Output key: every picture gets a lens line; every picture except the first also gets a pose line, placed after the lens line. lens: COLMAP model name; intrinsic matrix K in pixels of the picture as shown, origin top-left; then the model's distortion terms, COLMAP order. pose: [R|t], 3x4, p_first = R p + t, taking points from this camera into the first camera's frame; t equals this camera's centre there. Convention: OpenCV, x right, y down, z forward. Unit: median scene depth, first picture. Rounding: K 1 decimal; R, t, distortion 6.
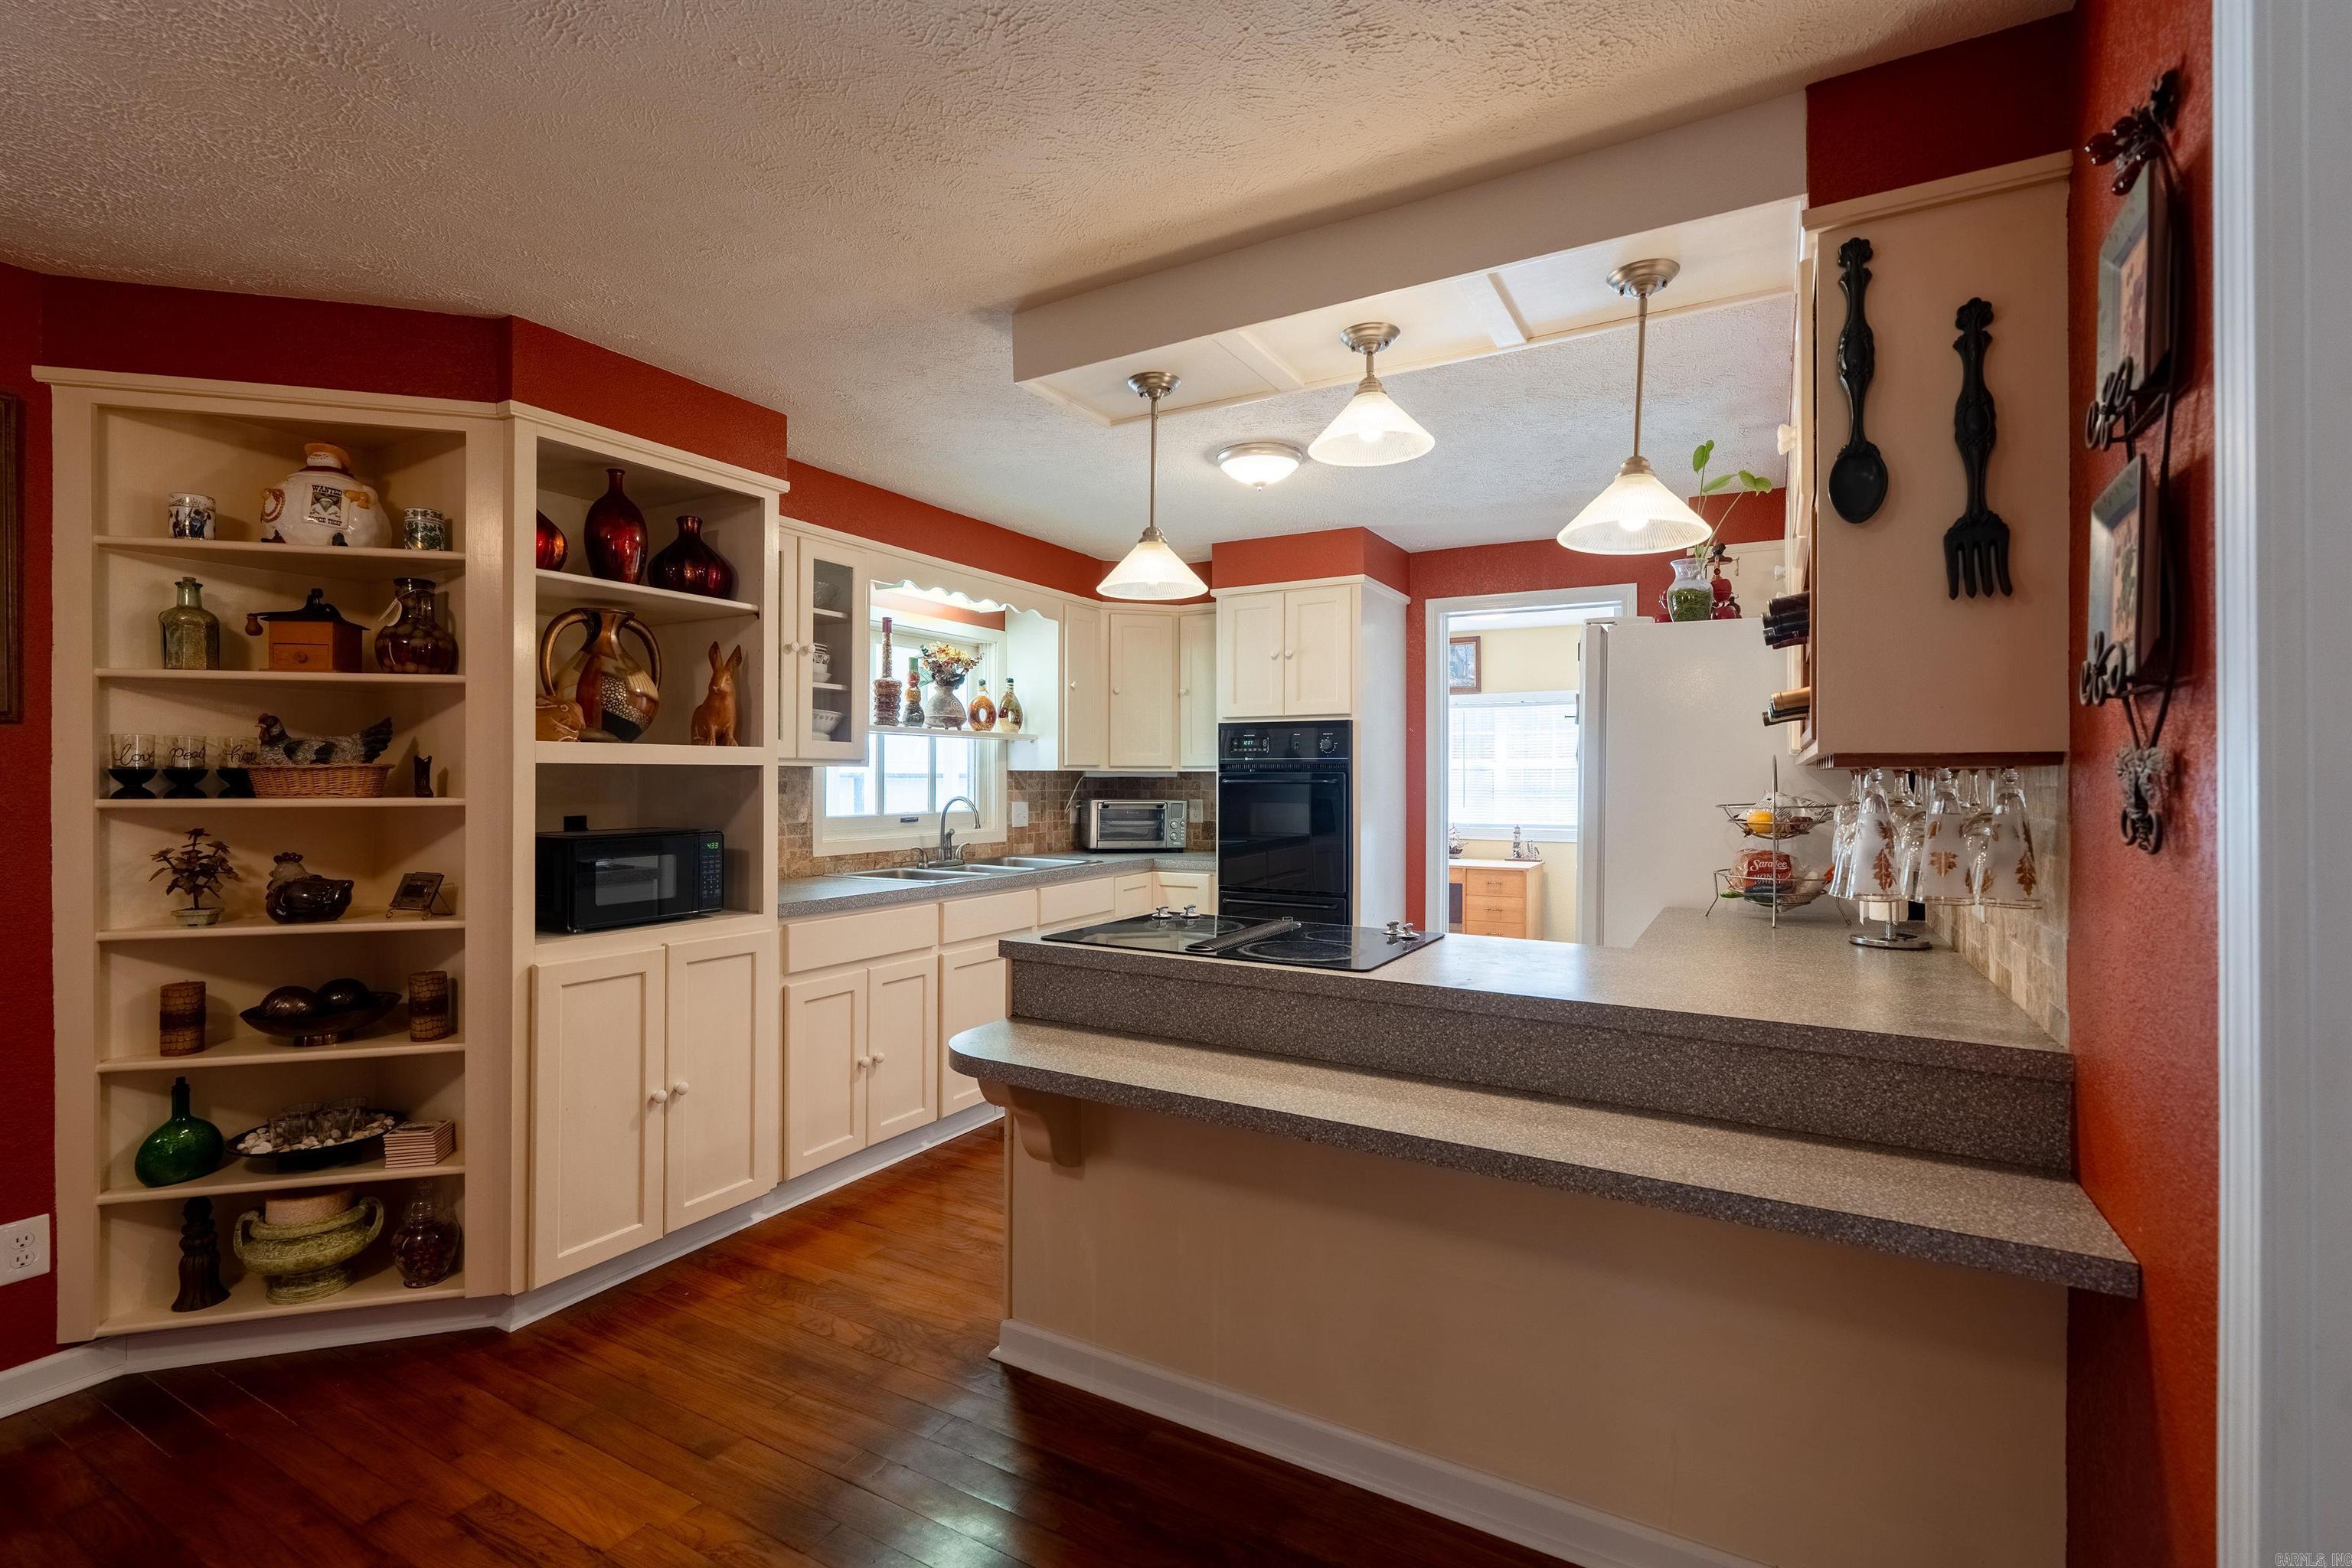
lens RADIAL K [[1058.9, 0, 1159.4], [0, 1058.9, 785.2], [0, 0, 1]] dist [-0.008557, 0.003170]
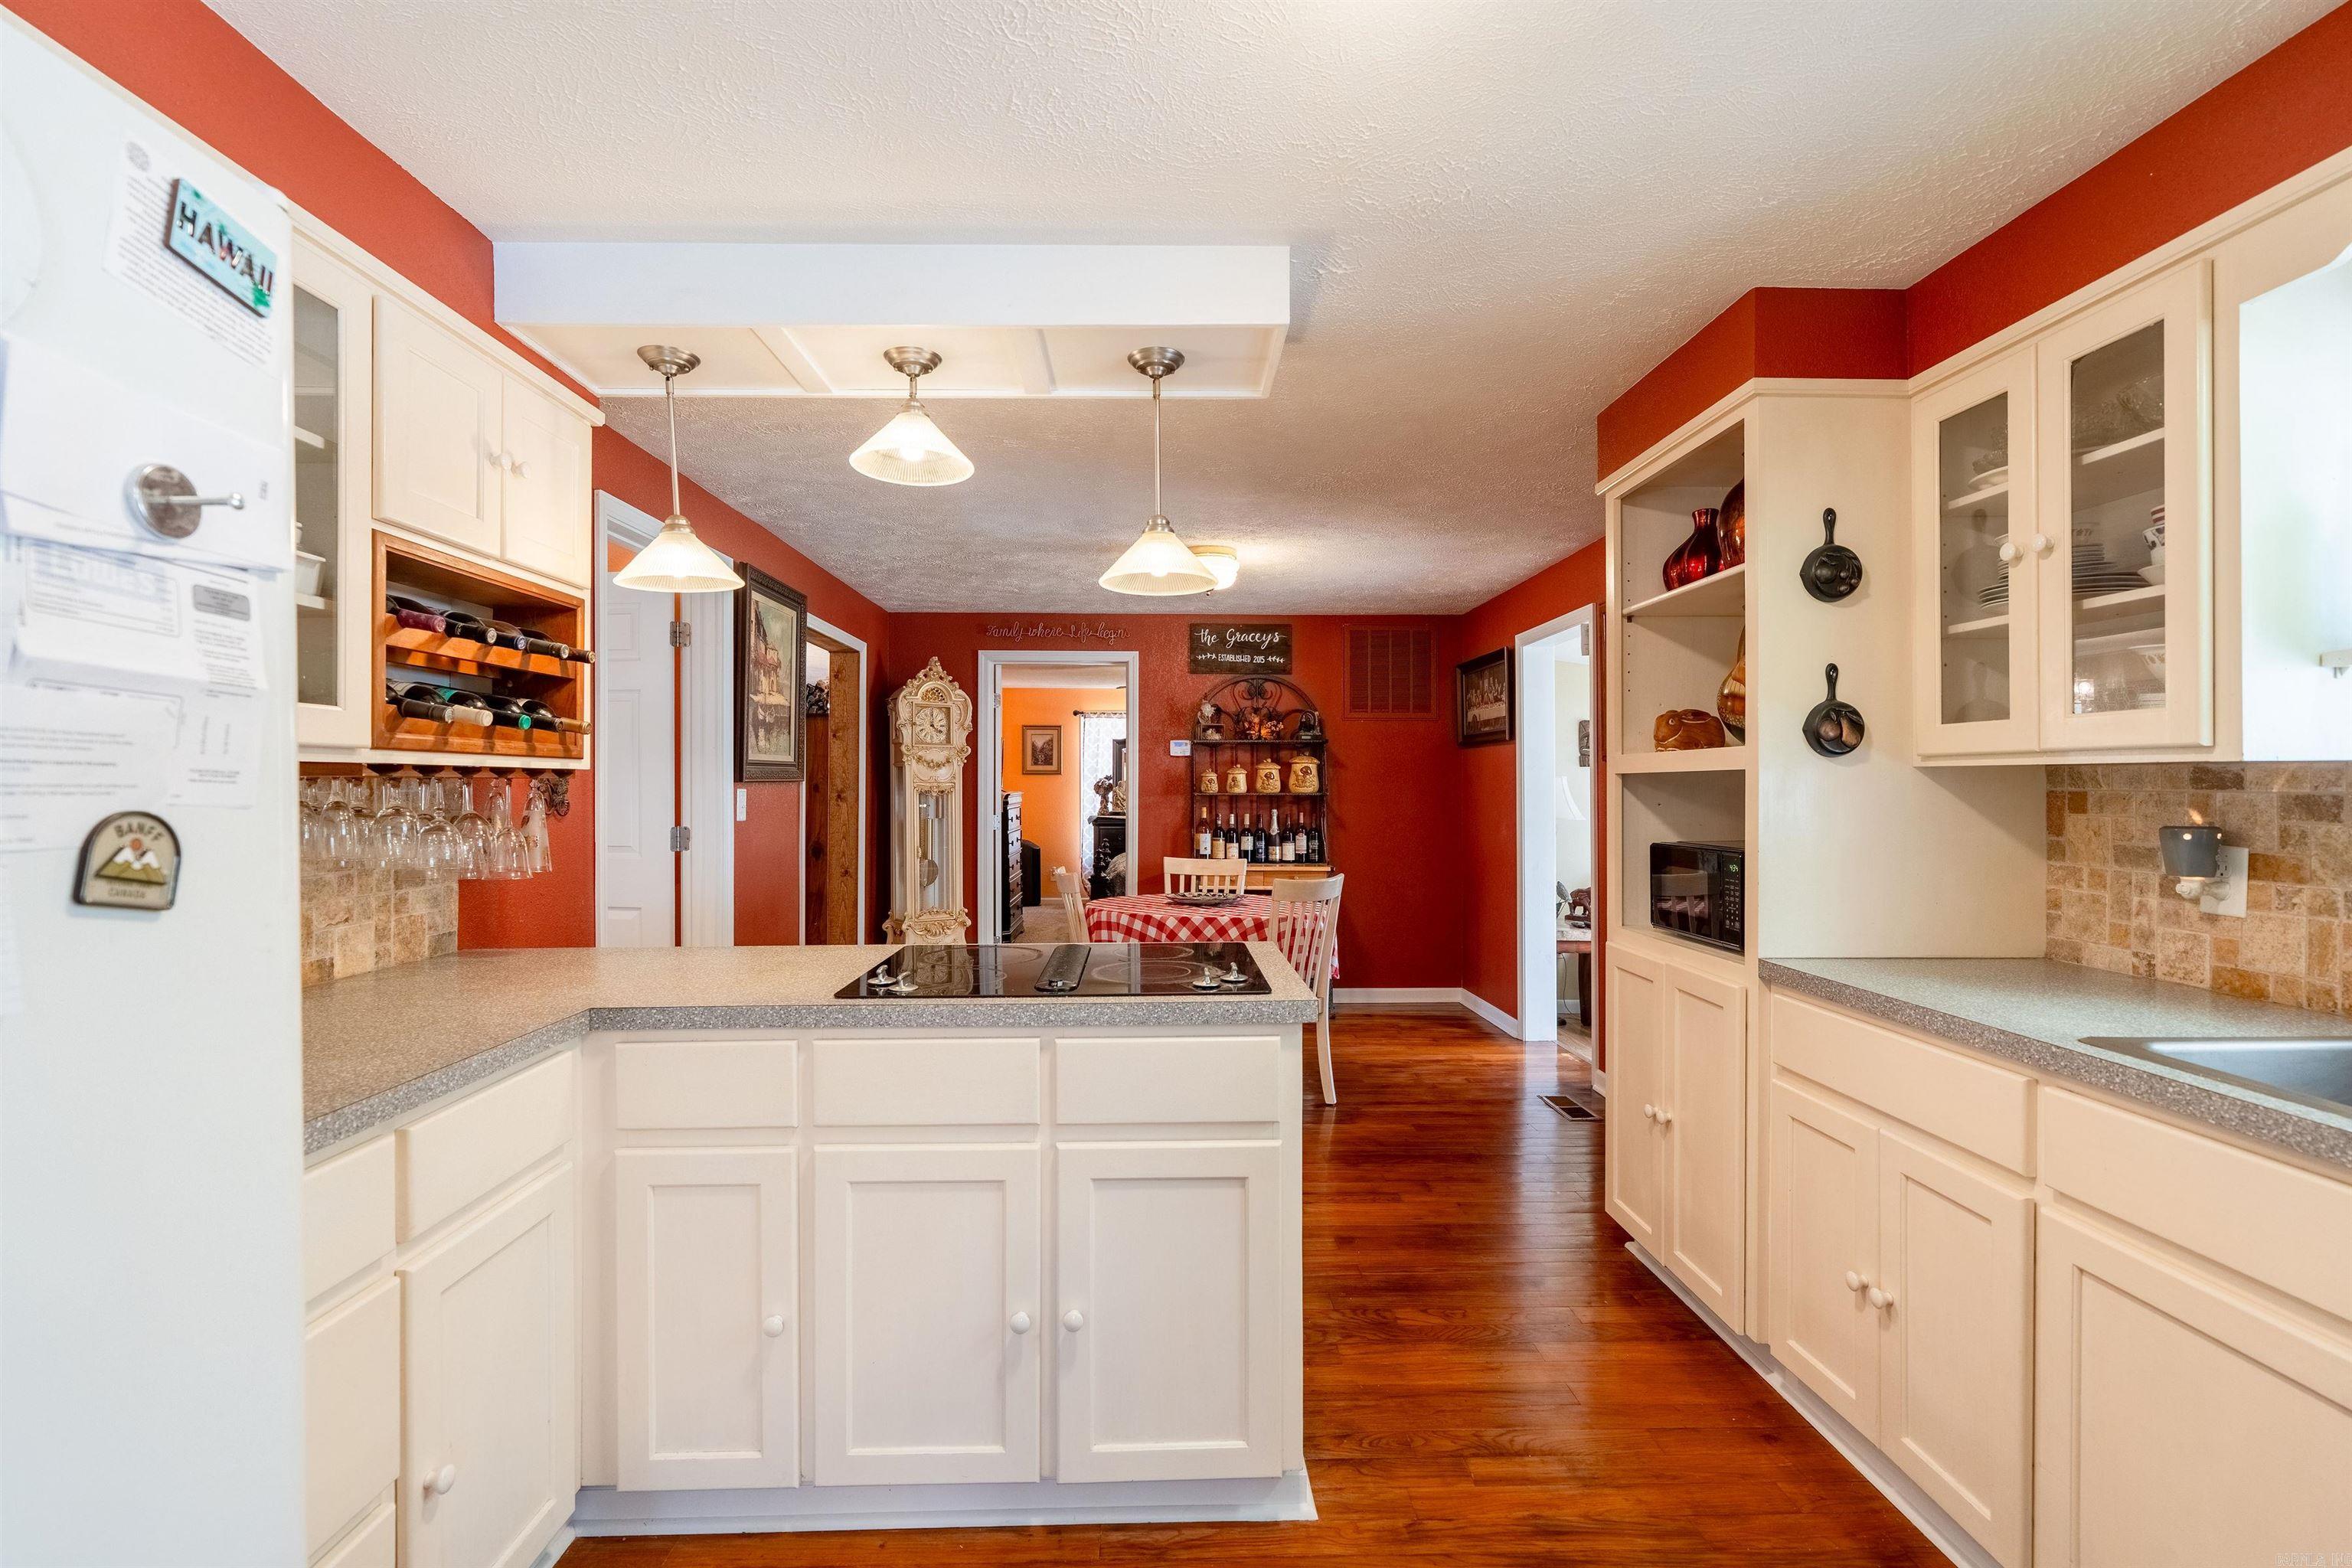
lens RADIAL K [[1058.9, 0, 1172.3], [0, 1058.9, 781.1], [0, 0, 1]] dist [-0.008557, 0.003170]
pose [[-0.851856, -0.002501, -0.523770, 0.279958], [-0.004485, 0.999987, 0.002519, -0.007812], [0.523756, 0.004495, -0.851856, 1.068530]]
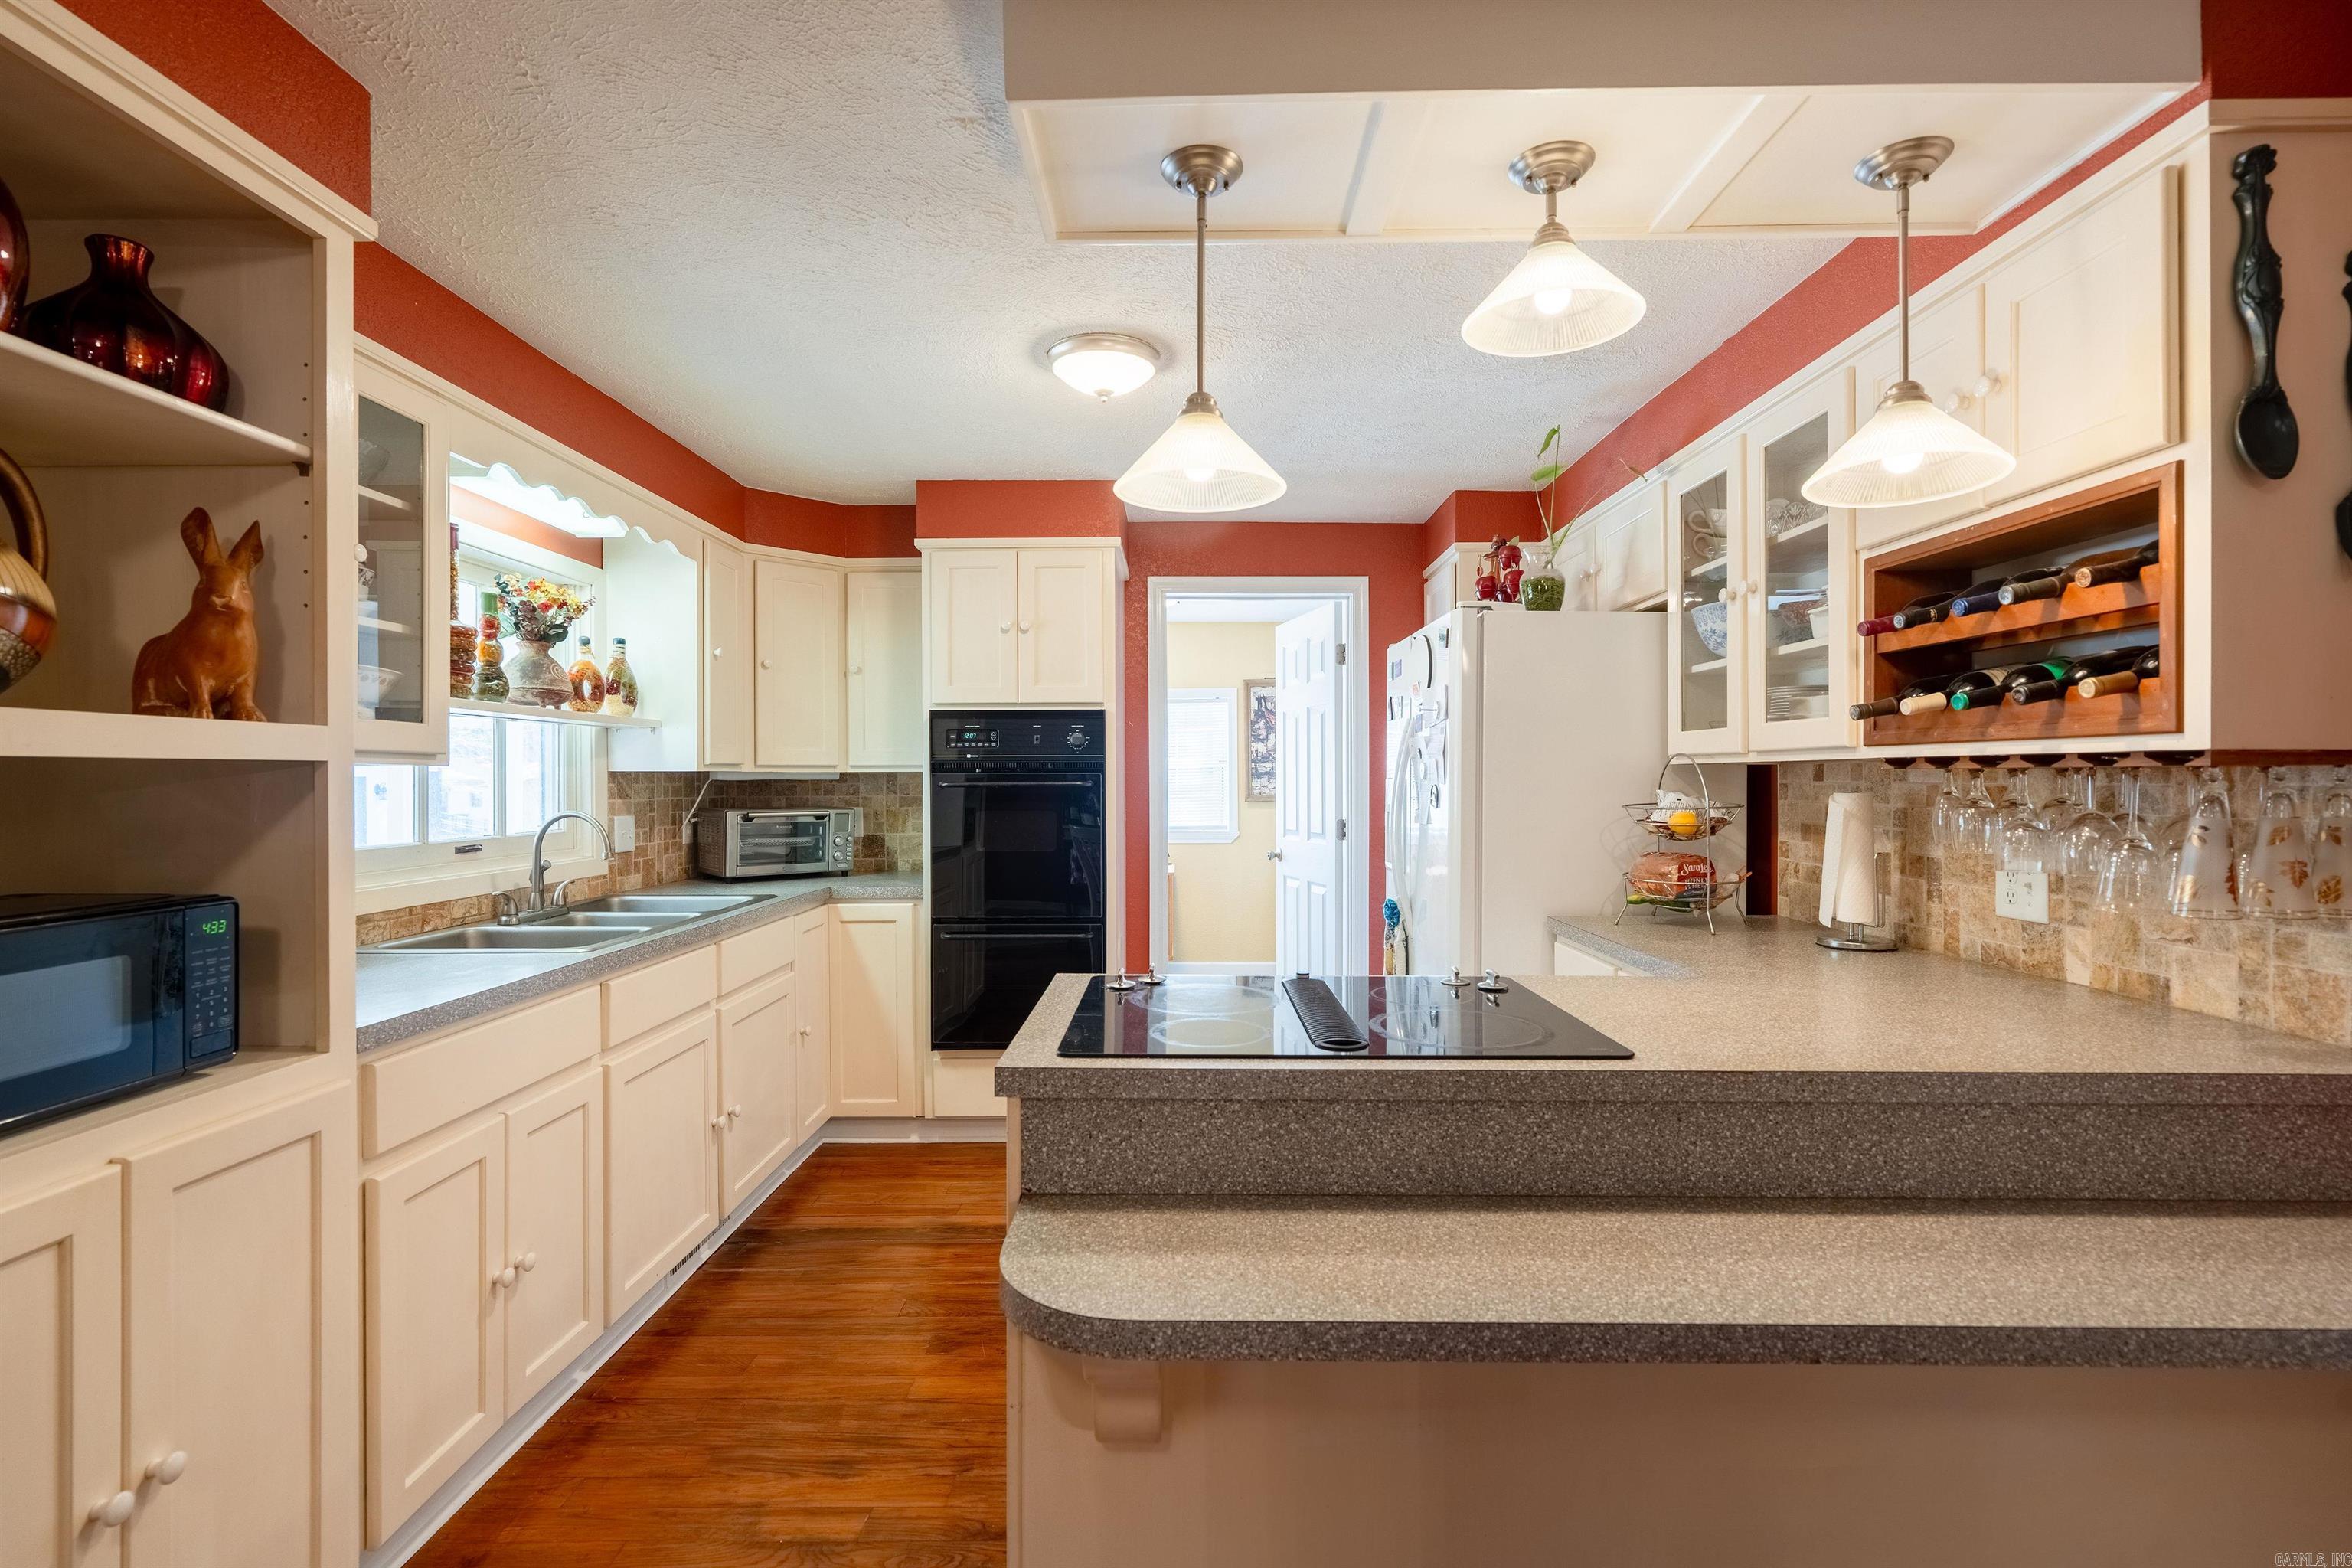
lens RADIAL K [[1058.9, 0, 1169.2], [0, 1058.9, 783.7], [0, 0, 1]] dist [-0.008557, 0.003170]
pose [[0.870329, -0.006843, 0.492423, -0.202330], [0.008008, 0.999968, -0.000256, -0.003199], [-0.492405, 0.004166, 0.870356, 0.265643]]
